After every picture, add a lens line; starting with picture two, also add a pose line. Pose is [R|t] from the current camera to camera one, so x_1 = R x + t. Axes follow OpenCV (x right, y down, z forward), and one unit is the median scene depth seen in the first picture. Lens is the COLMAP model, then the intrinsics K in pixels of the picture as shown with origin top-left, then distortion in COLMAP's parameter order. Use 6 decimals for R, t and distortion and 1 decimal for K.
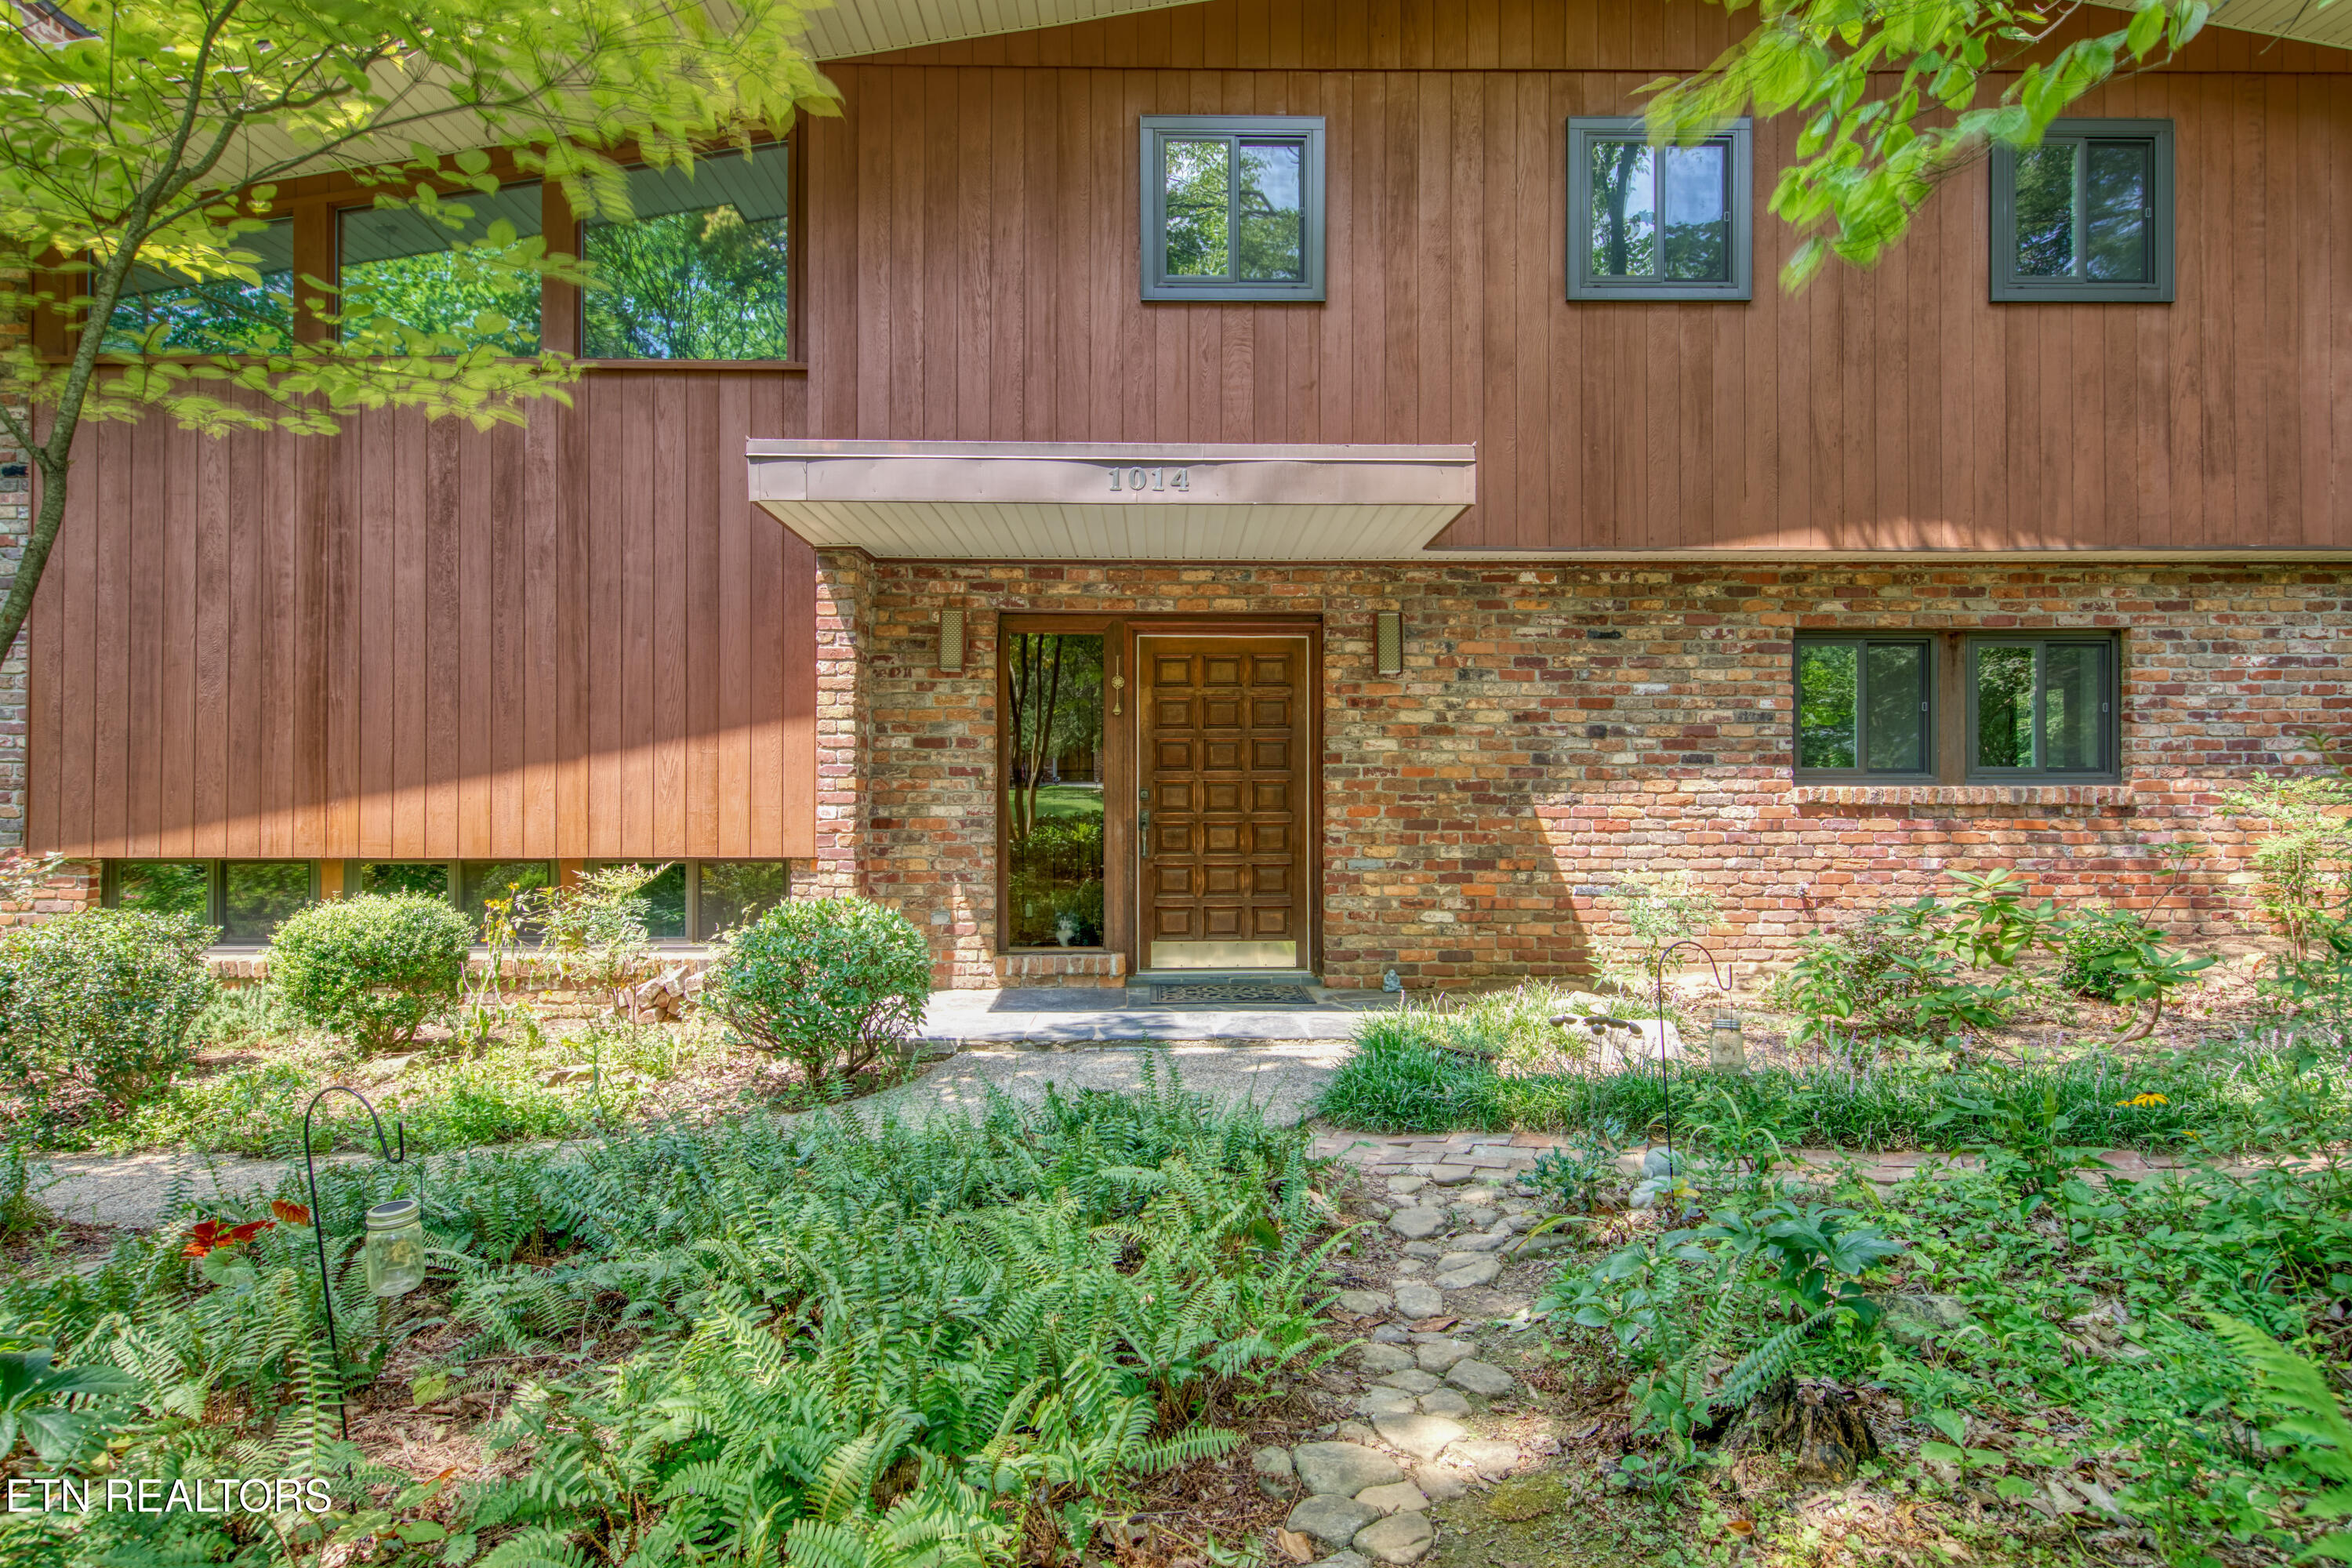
lens RADIAL K [[1254.7, 0, 1179.3], [0, 1254.7, 791.3], [0, 0, 1]] dist [0.002427, 0.000857]
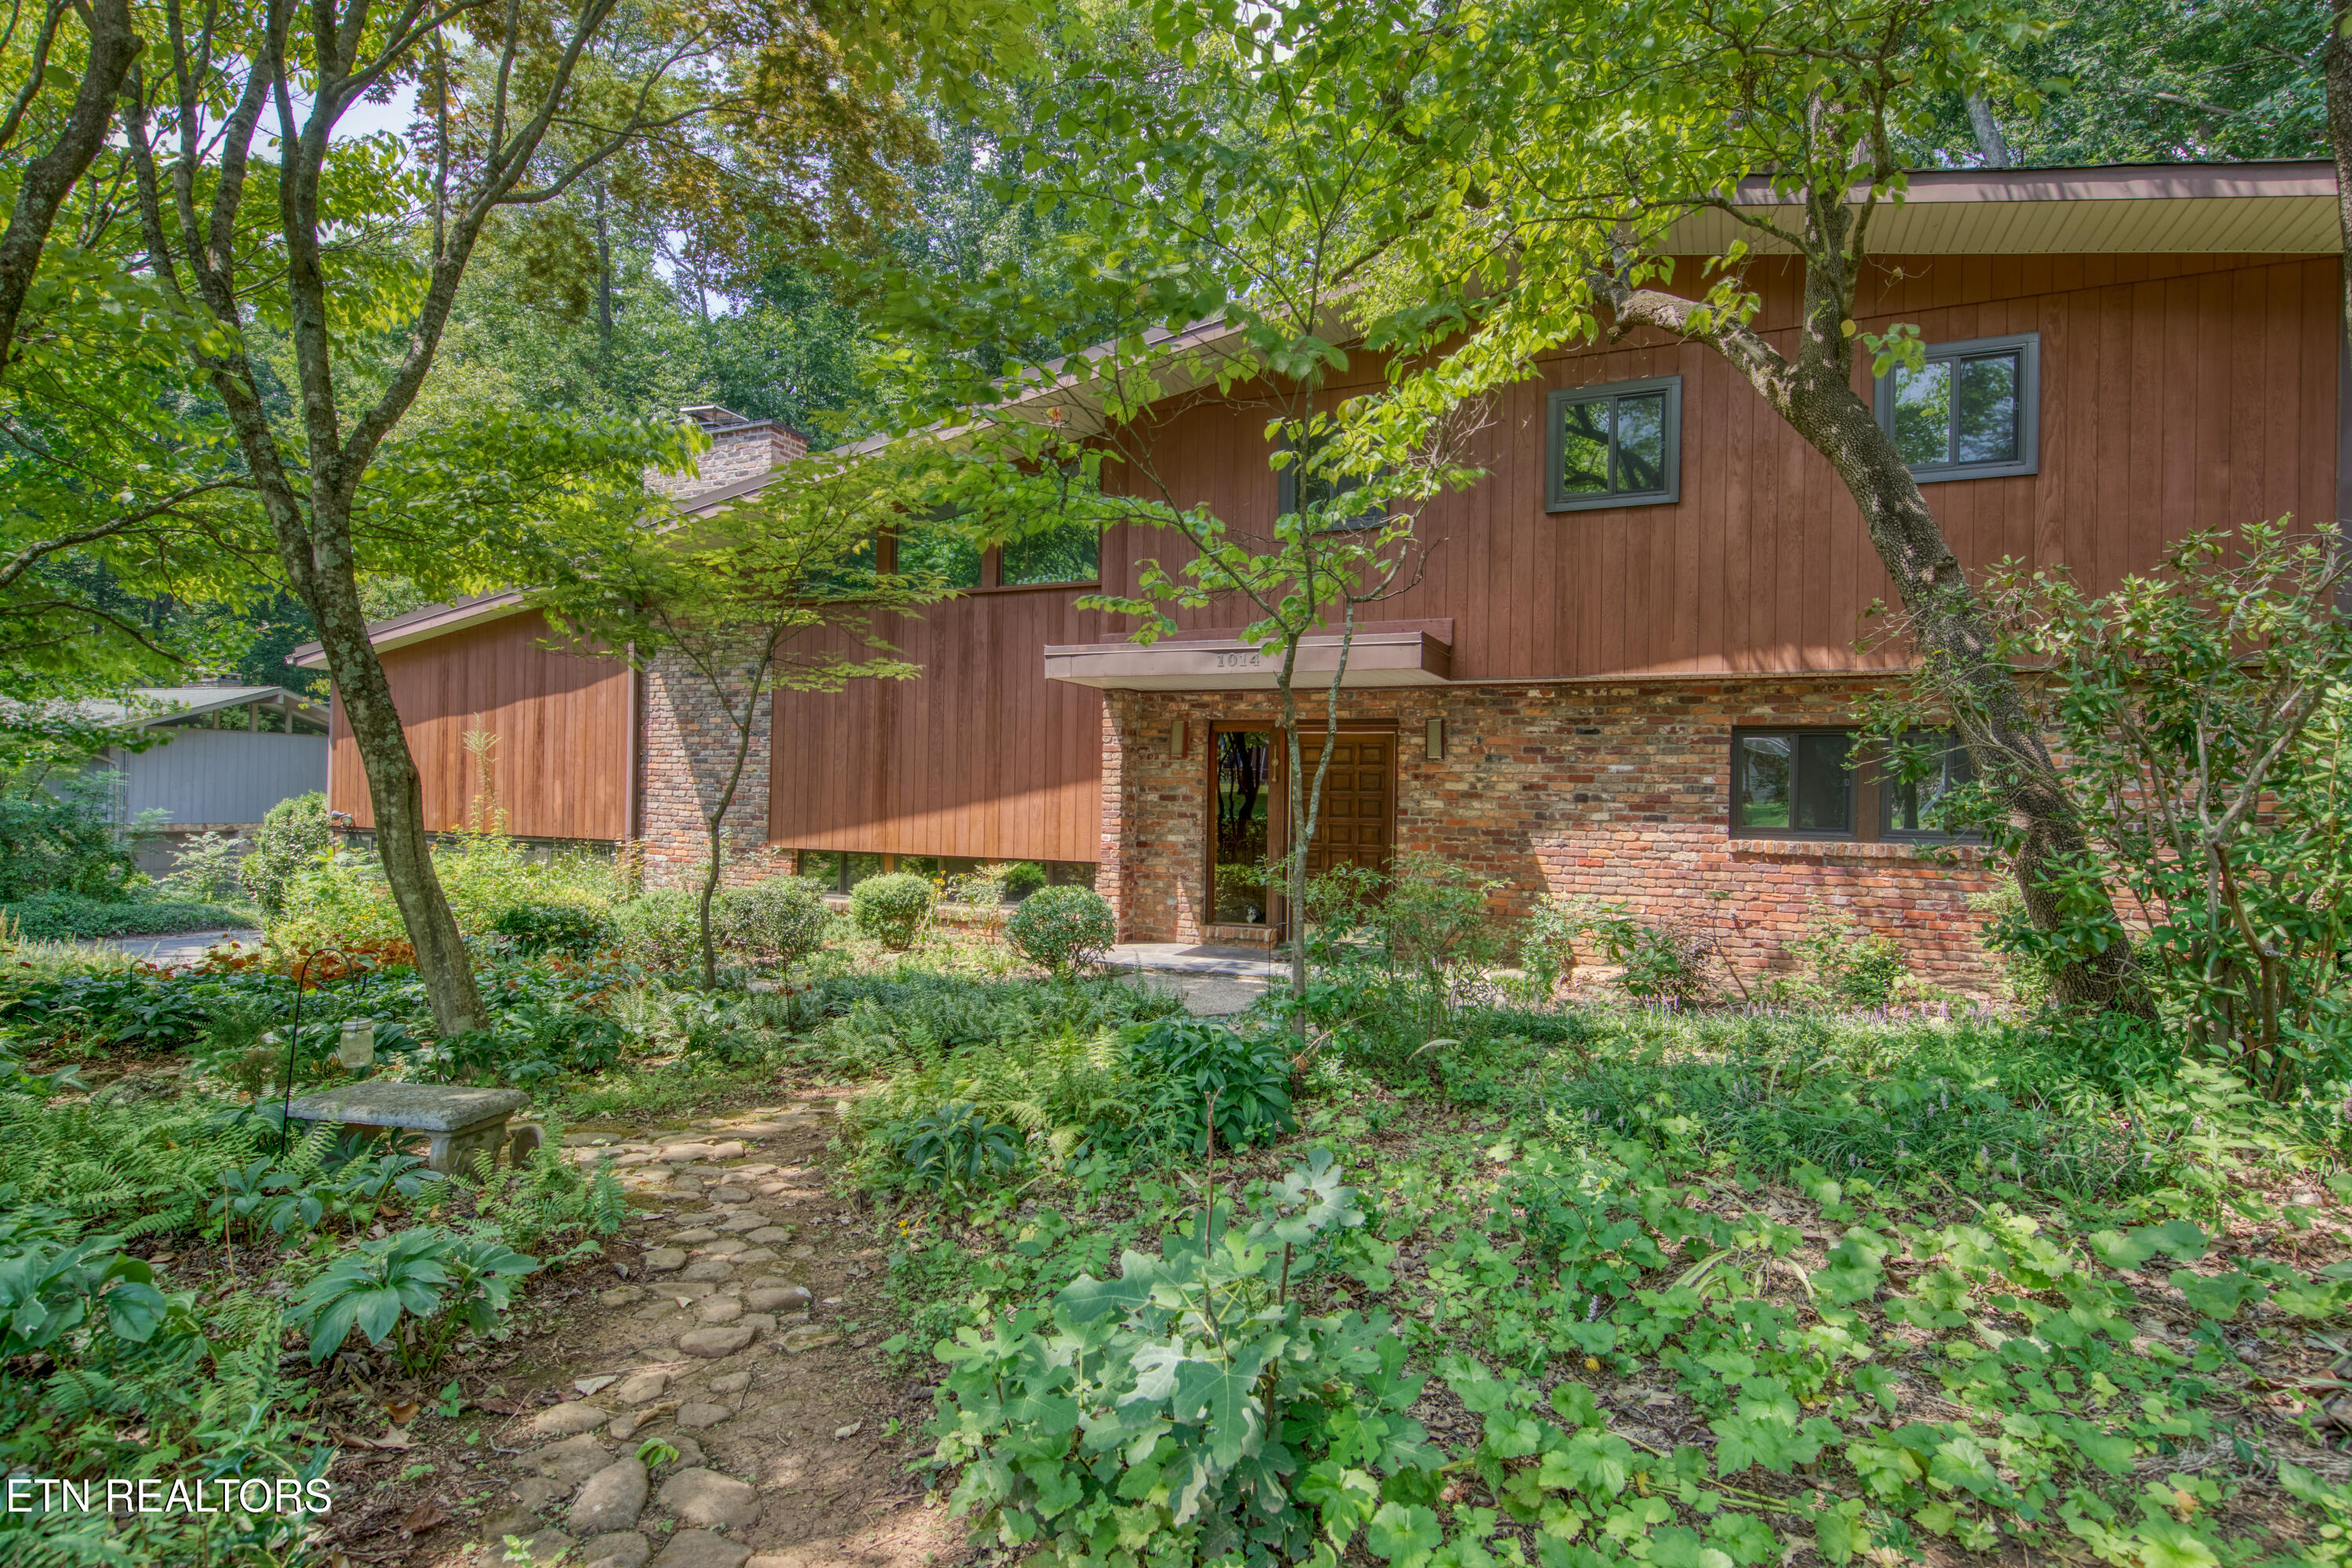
lens RADIAL K [[1223.2, 0, 1174.6], [0, 1223.2, 783.7], [0, 0, 1]] dist [0.000565, -0.000010]
pose [[0.902552, 0.012176, -0.430409, 0.520673], [-0.016028, 0.999857, -0.005325, -0.048910], [0.430283, 0.011704, 0.902618, -0.492583]]
